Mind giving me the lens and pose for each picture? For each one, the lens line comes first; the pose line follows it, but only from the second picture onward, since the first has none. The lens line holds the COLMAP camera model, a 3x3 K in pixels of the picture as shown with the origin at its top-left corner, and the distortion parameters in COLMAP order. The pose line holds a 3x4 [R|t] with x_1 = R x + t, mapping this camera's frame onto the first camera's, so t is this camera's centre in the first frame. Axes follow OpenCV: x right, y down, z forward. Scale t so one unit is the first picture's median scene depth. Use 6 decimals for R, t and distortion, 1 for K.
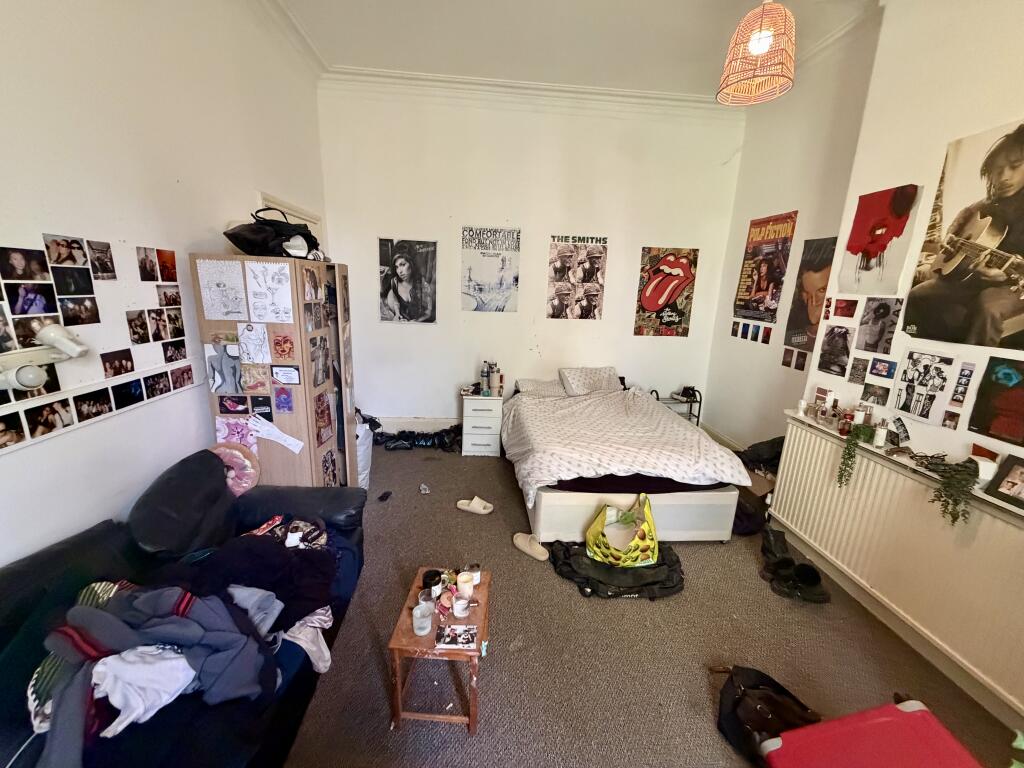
lens RADIAL K [[405.9, 0, 512.0], [0, 405.9, 381.6], [0, 0, 1]] dist [-0.002714, -0.000229]
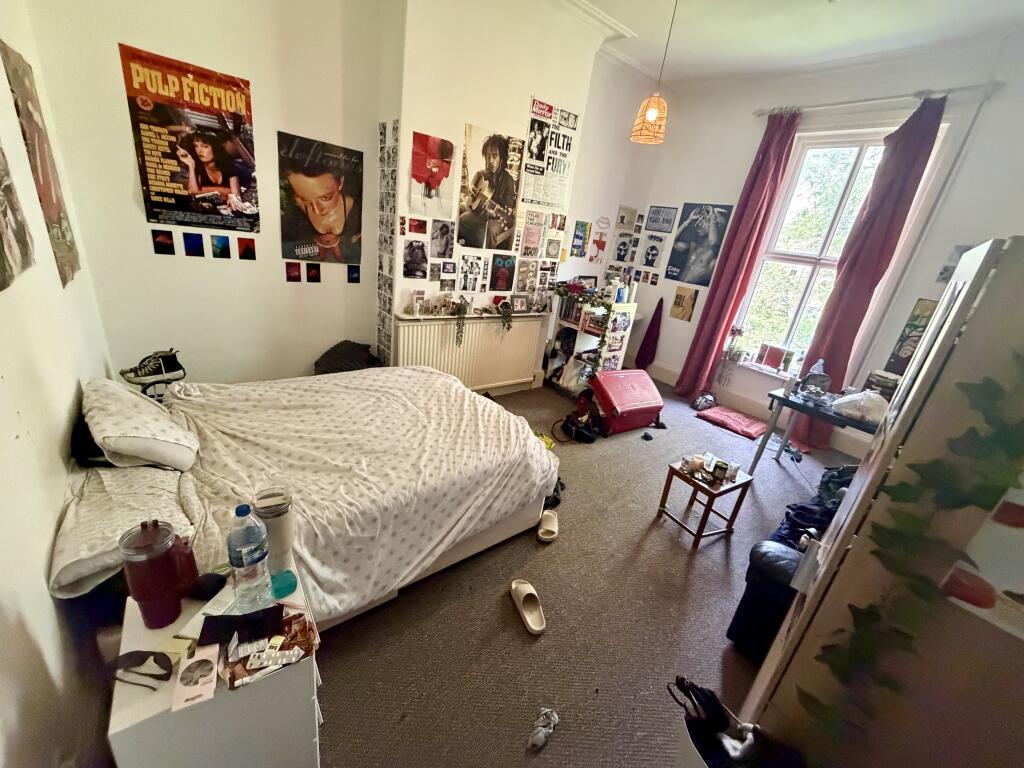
lens RADIAL K [[405.9, 0, 511.8], [0, 405.9, 382.5], [0, 0, 1]] dist [-0.002714, -0.000229]
pose [[-0.552949, -0.394112, 0.734114, -0.529470], [0.046898, 0.864944, 0.499672, -0.401916], [-0.831894, 0.310721, -0.459787, 1.571894]]
